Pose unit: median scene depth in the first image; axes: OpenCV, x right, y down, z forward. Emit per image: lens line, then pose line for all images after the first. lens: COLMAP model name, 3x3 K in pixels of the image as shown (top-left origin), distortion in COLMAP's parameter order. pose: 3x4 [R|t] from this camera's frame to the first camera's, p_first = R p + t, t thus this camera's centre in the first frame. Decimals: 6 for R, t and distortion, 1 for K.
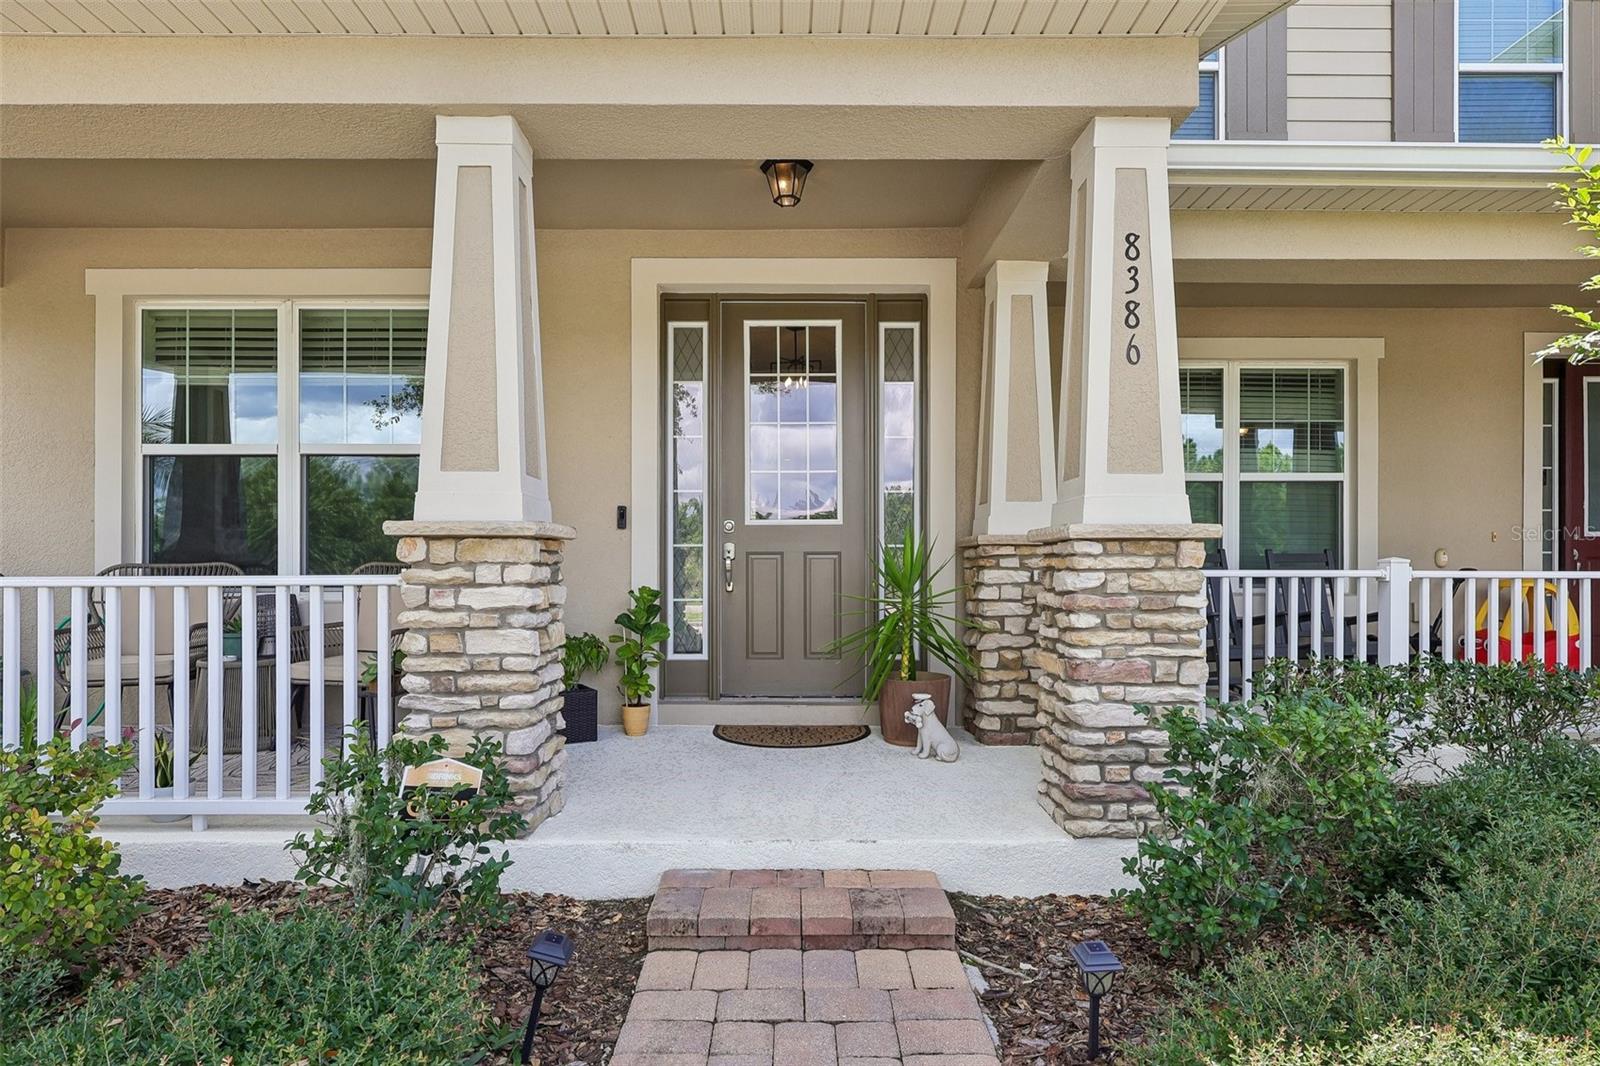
lens RADIAL K [[894.2, 0, 796.1], [0, 894.2, 570.9], [0, 0, 1]] dist [-0.000619, 0.000088]
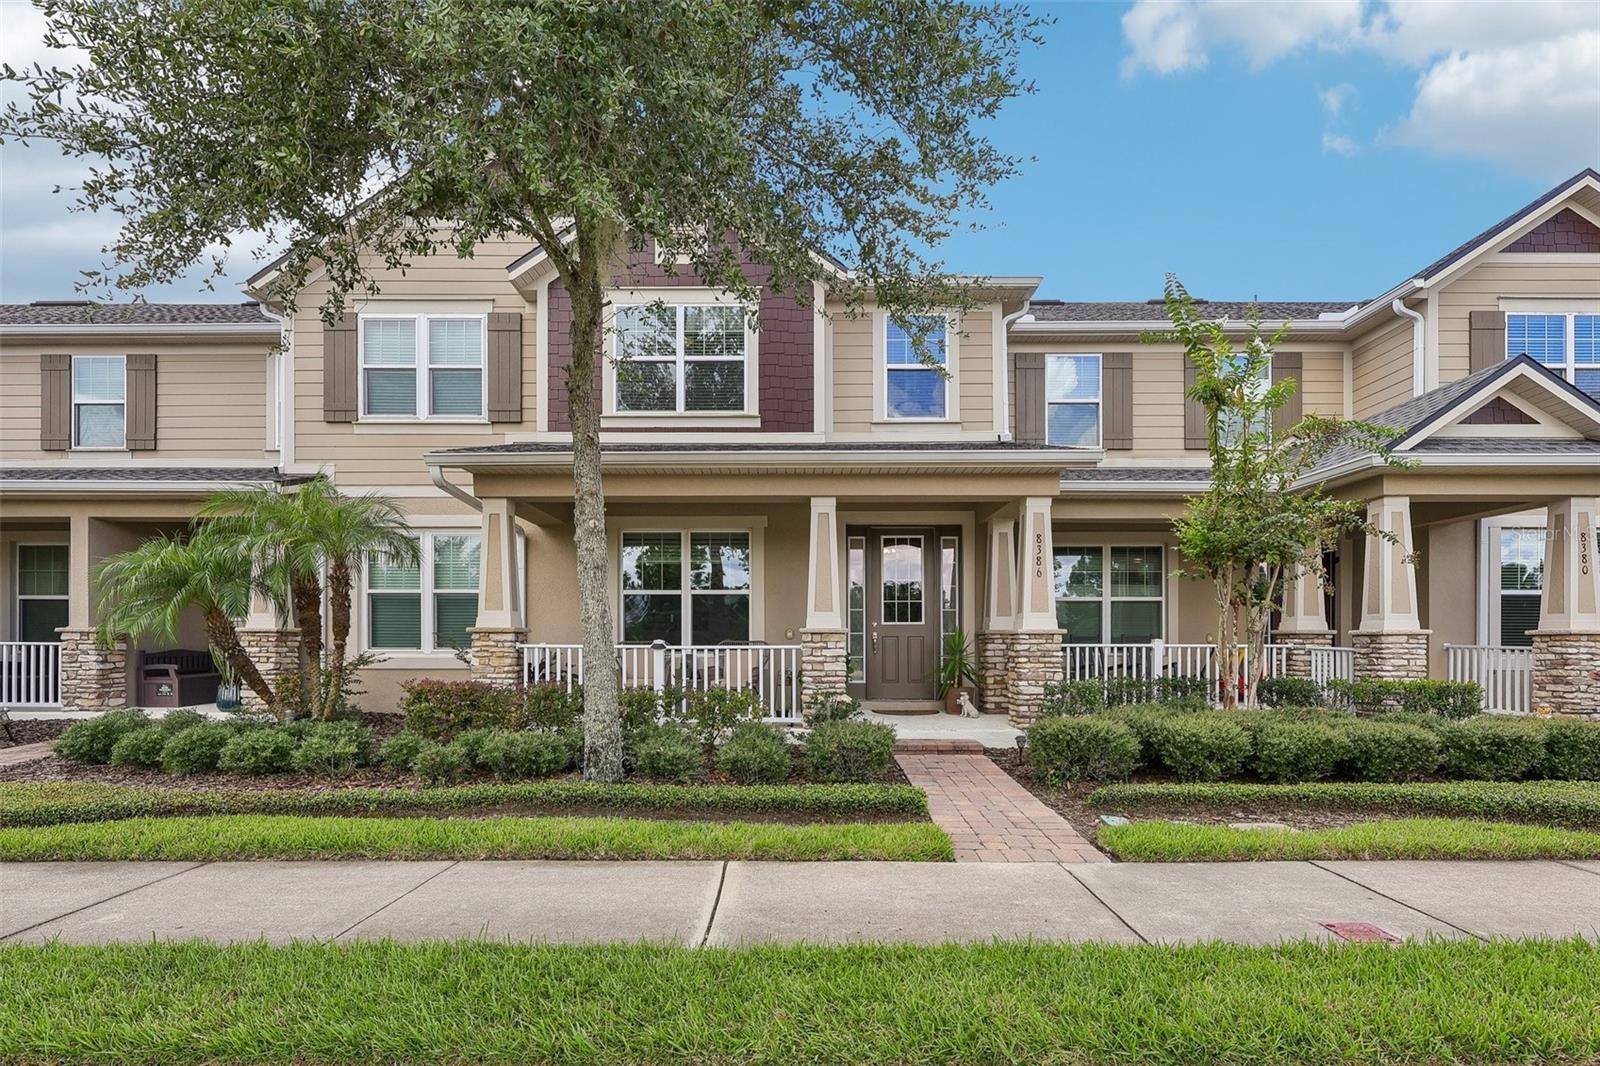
lens RADIAL K [[771.5, 0, 783.1], [0, 771.5, 640.3], [0, 0, 1]] dist [-0.002188, 0.000857]
pose [[0.999403, 0.000234, -0.034536, -0.282198], [-0.000426, 0.999985, -0.005550, 0.001729], [0.034534, 0.005562, 0.999388, -1.152014]]
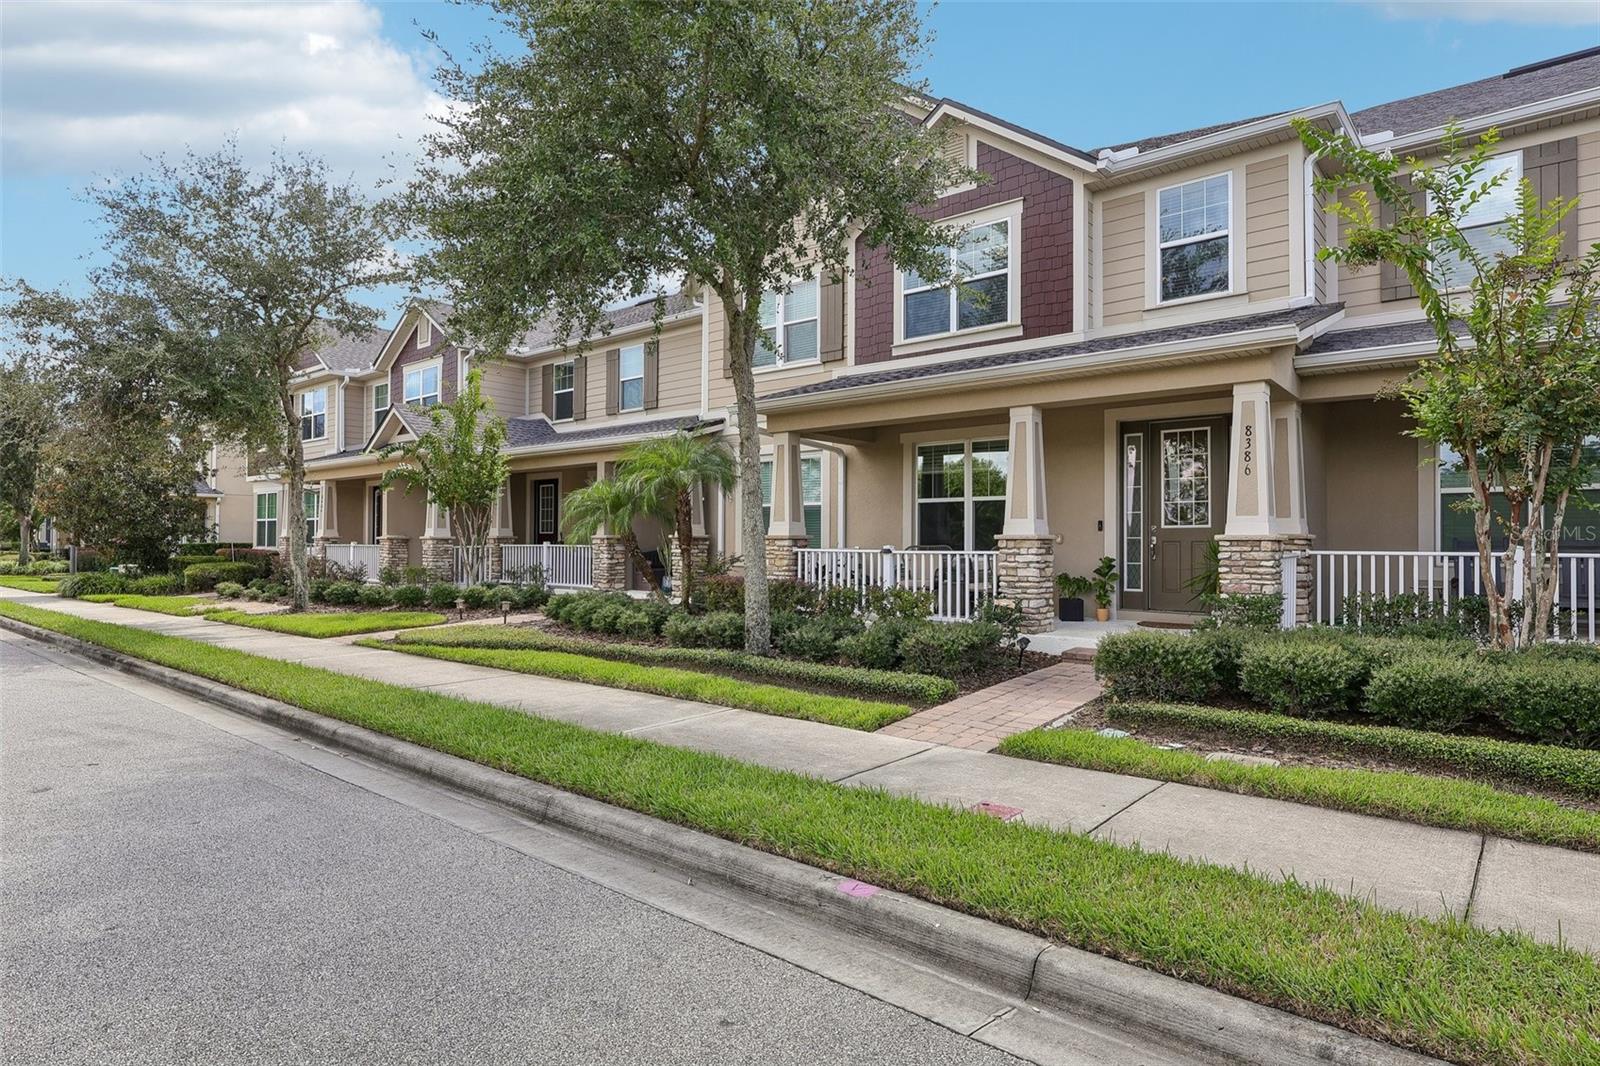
lens RADIAL K [[847.8, 0, 800.5], [0, 847.8, 530.0], [0, 0, 1]] dist [-0.001690, 0.000700]
pose [[0.758336, -0.007786, -0.651817, 0.690343], [-0.004702, 0.999837, -0.017413, -0.010250], [0.651847, 0.016269, 0.758176, -1.224216]]
